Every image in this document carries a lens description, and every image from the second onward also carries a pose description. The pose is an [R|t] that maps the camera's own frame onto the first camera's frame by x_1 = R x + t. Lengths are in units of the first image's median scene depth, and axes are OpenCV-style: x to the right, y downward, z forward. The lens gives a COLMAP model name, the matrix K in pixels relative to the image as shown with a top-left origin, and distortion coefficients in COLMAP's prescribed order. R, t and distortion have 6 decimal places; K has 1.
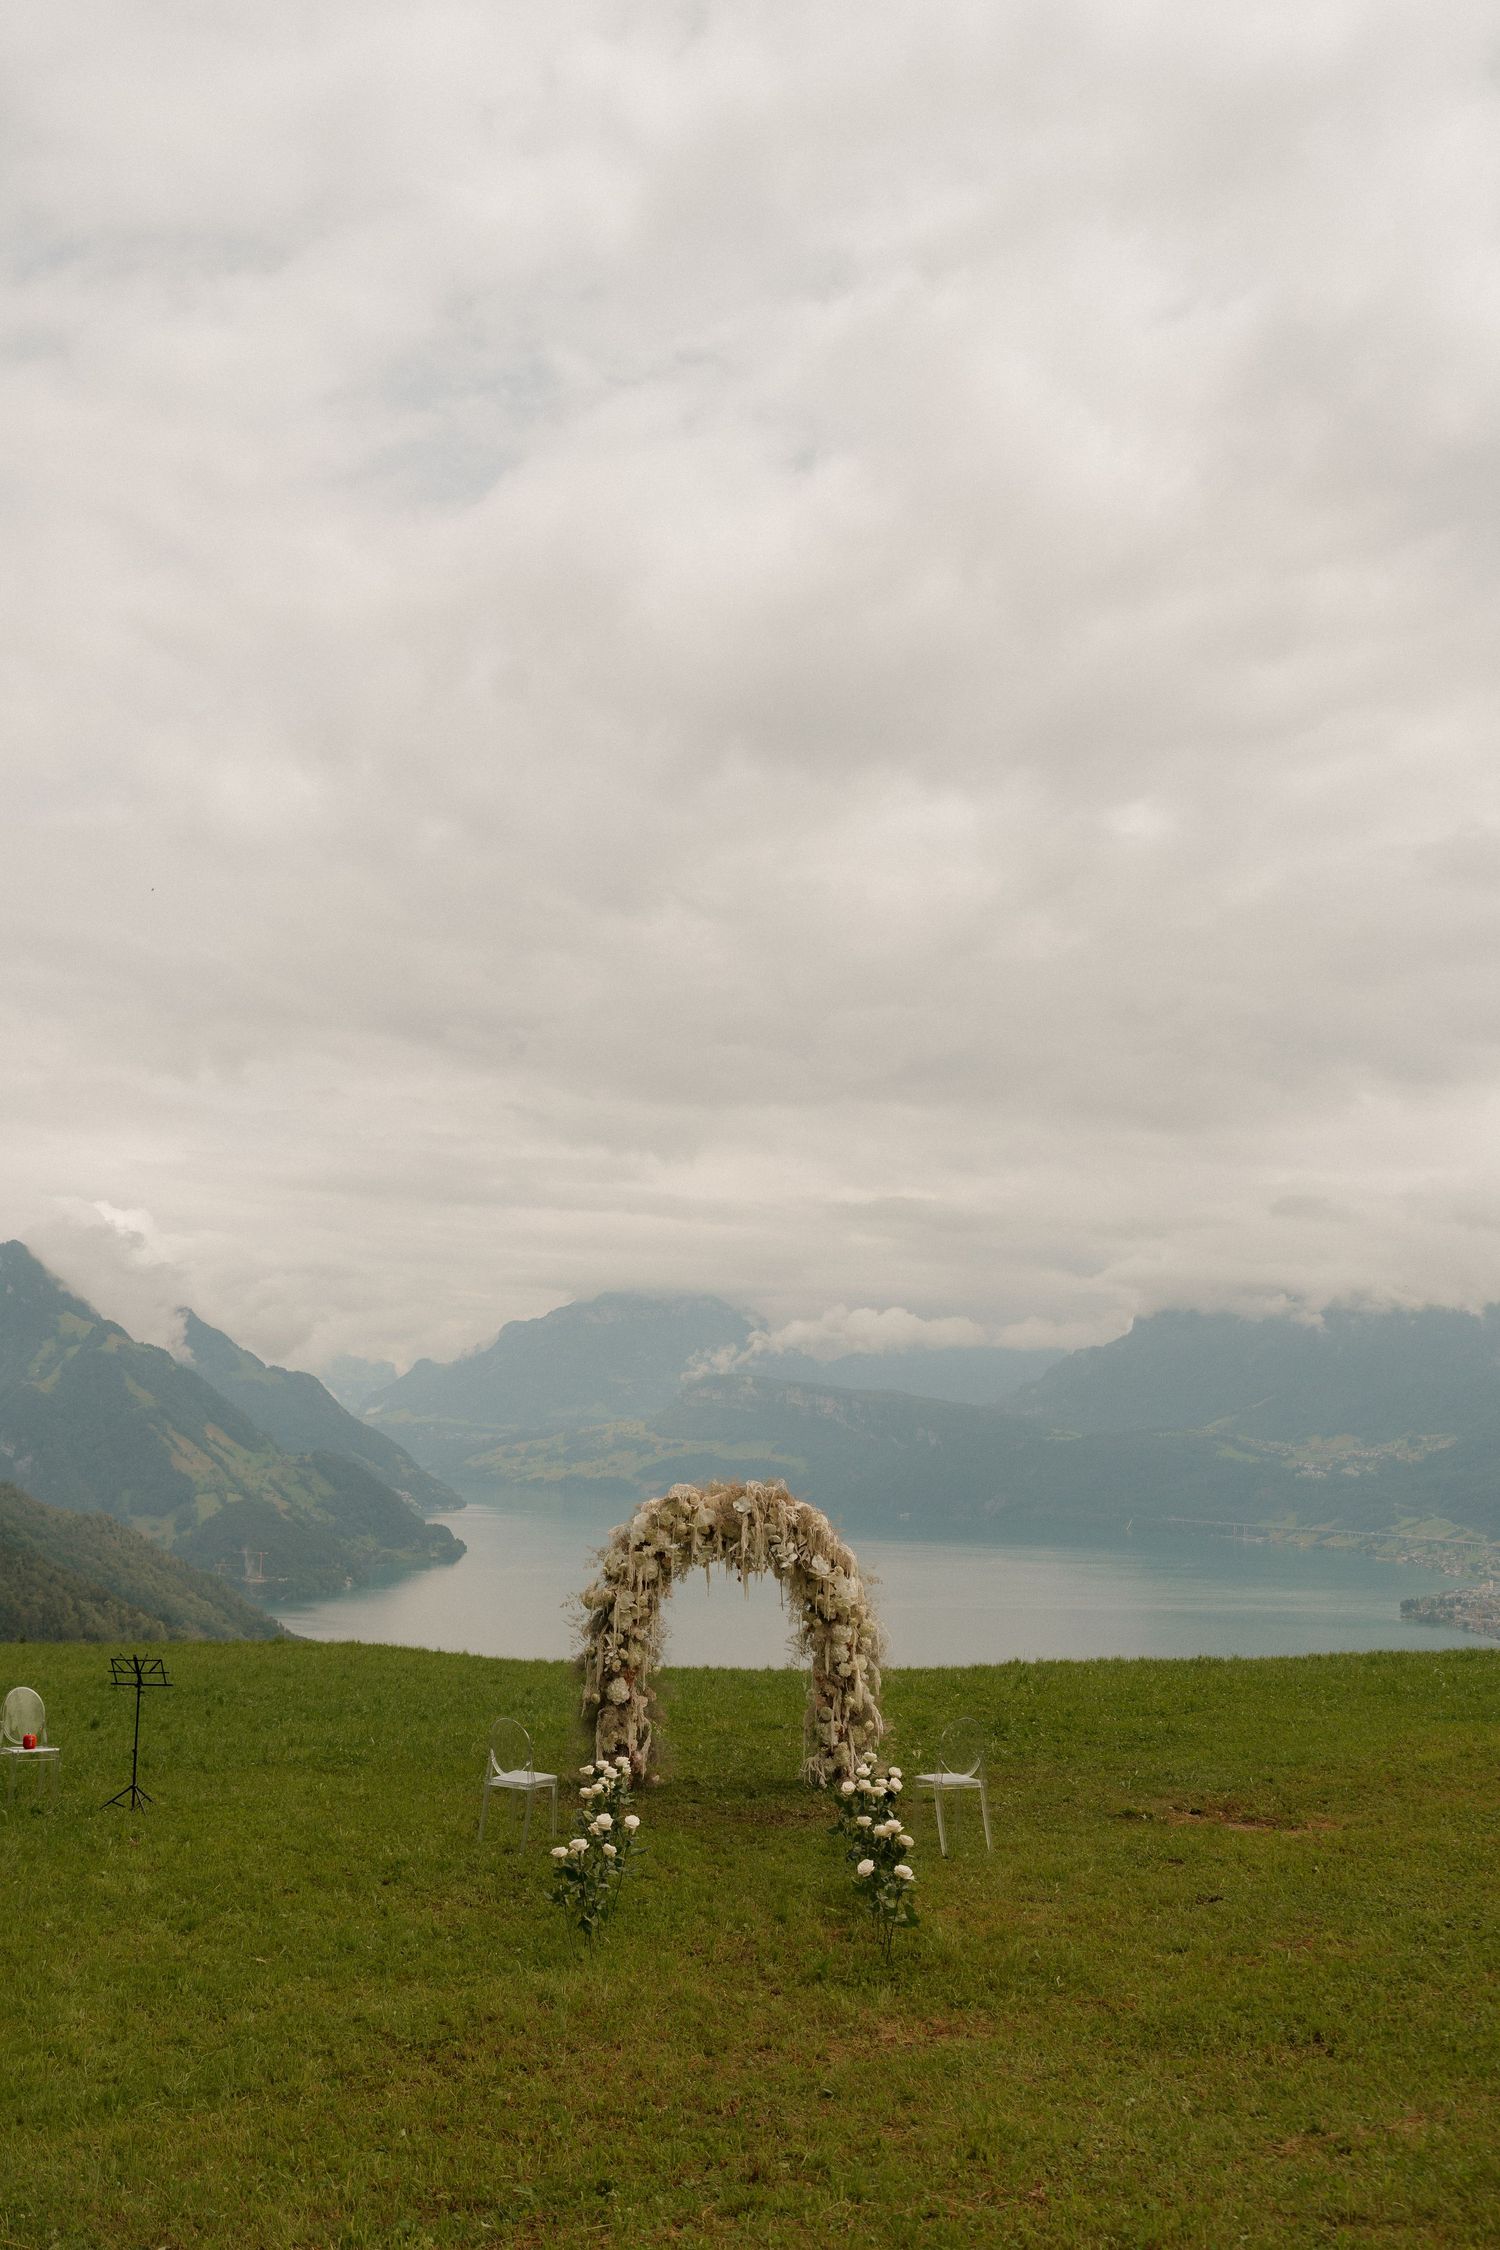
lens RADIAL K [[2134.1, 0, 735.5], [0, 2134.1, 1120.8], [0, 0, 1]] dist [-0.003644, -0.000519]
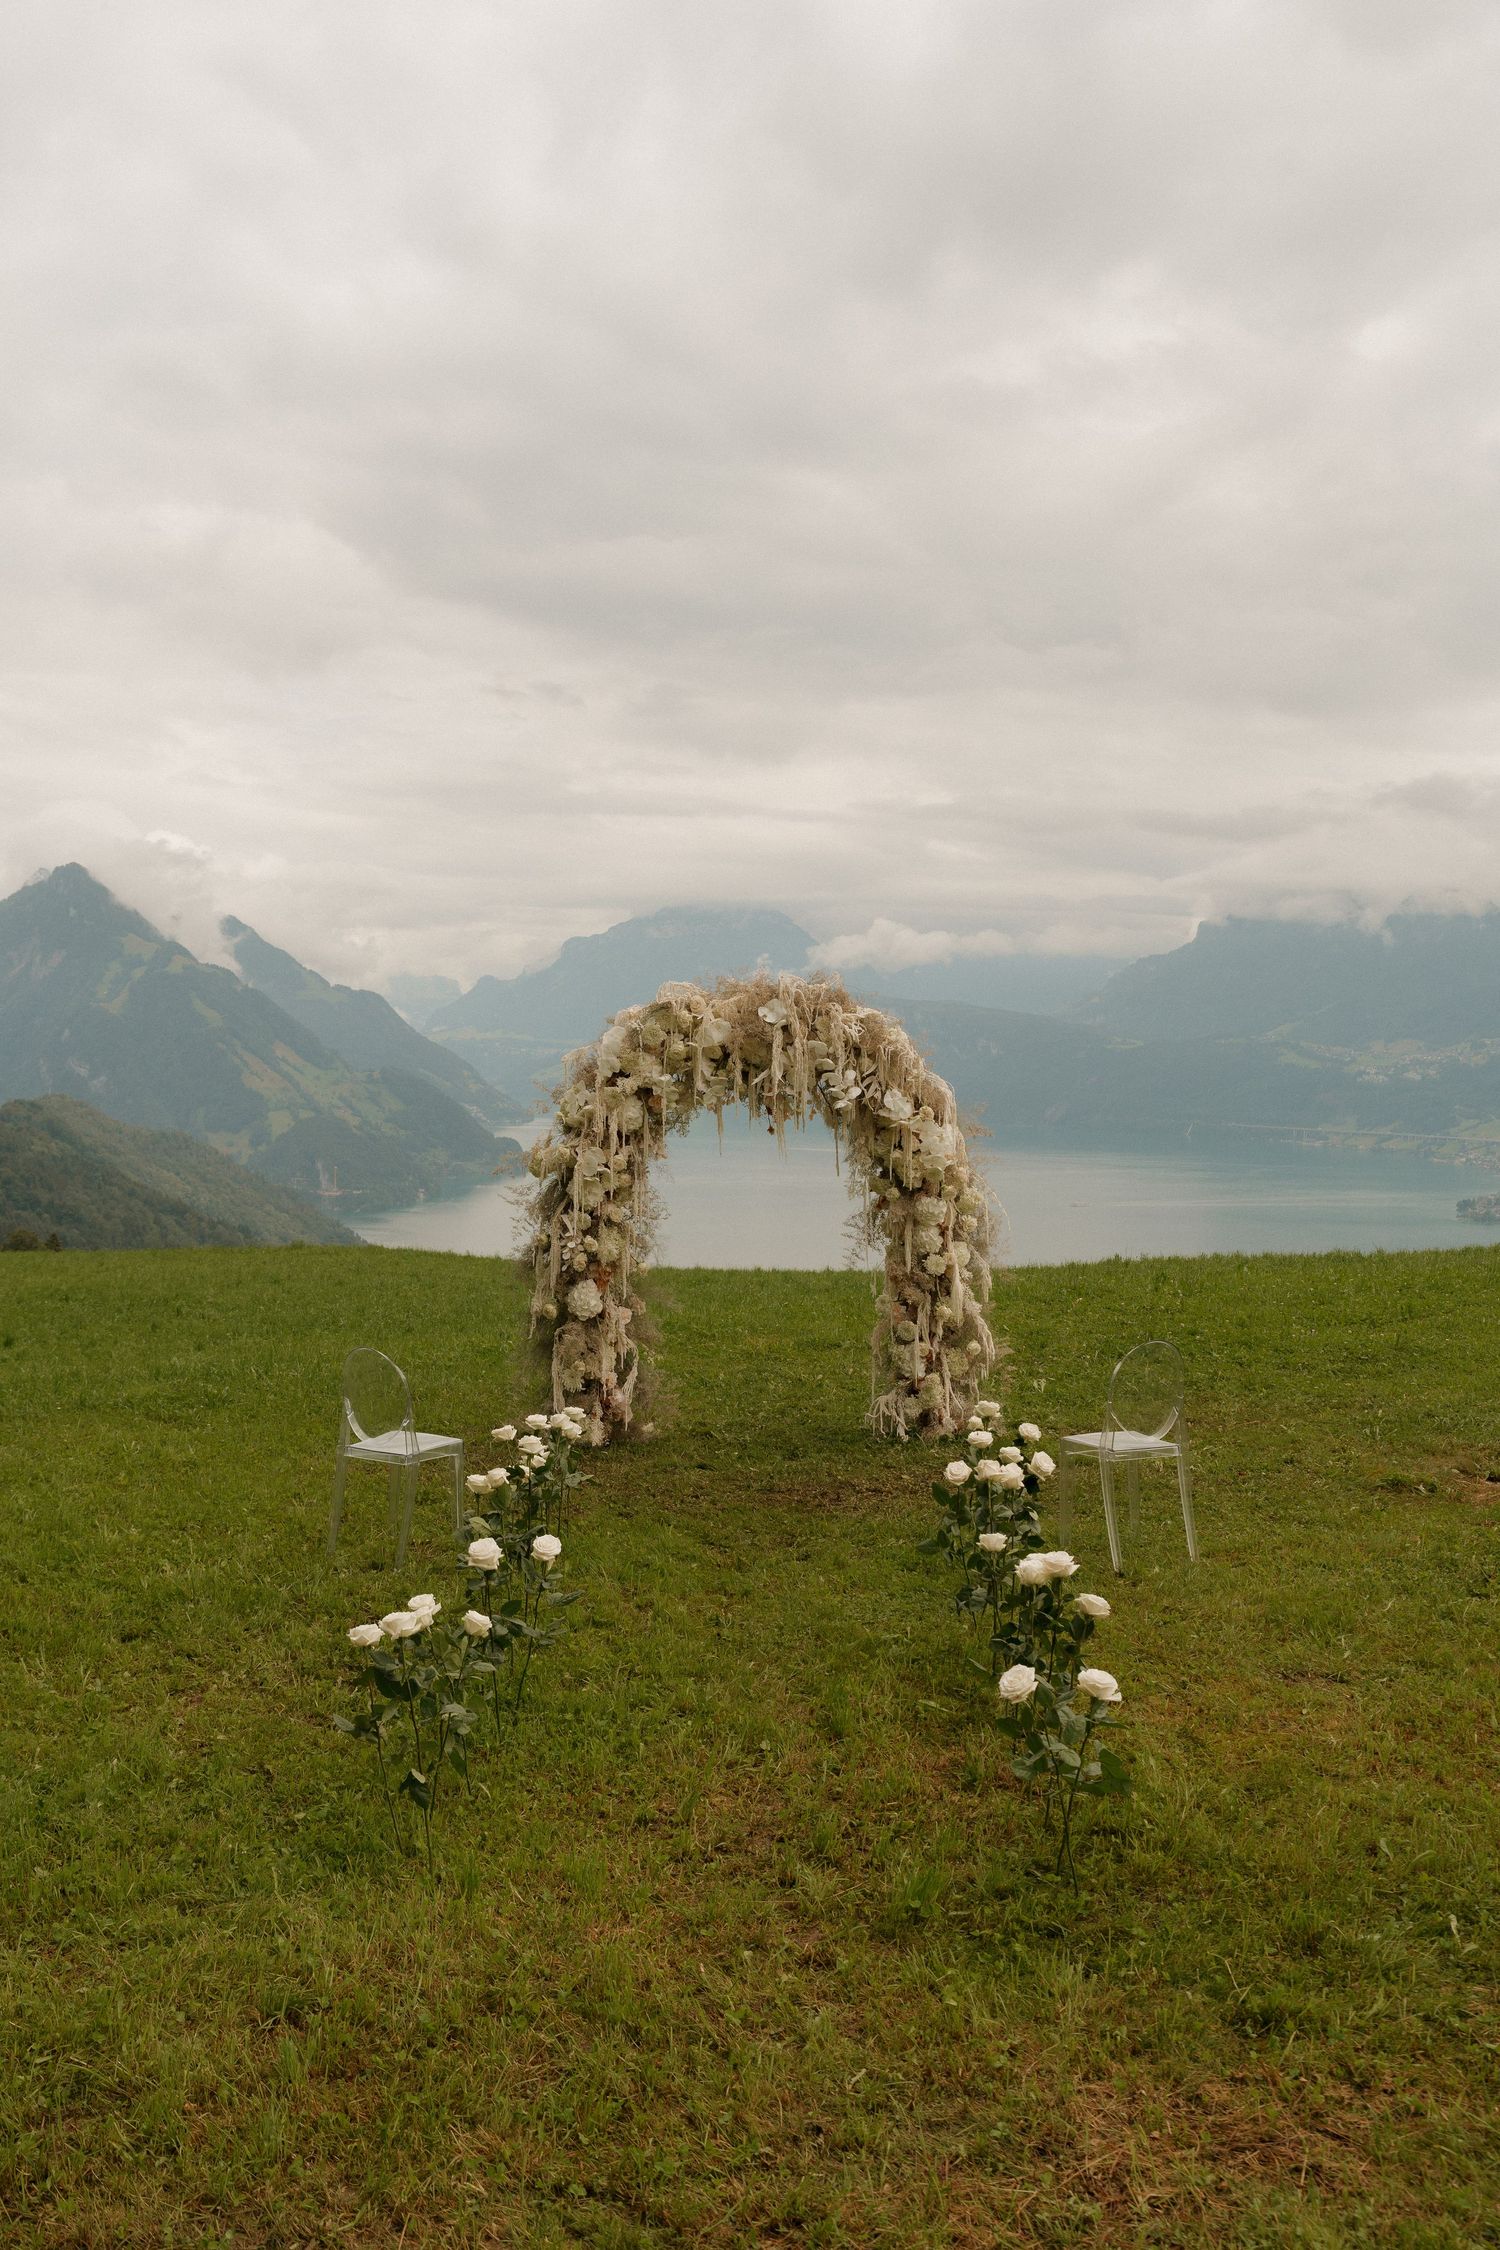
lens RADIAL K [[2138.2, 0, 735.6], [0, 2138.2, 1123.8], [0, 0, 1]] dist [-0.006185, 0.008604]
pose [[0.999495, -0.011528, -0.029605, 0.010492], [0.016693, 0.983408, 0.180636, 0.098104], [0.027031, -0.181039, 0.983104, 0.372422]]
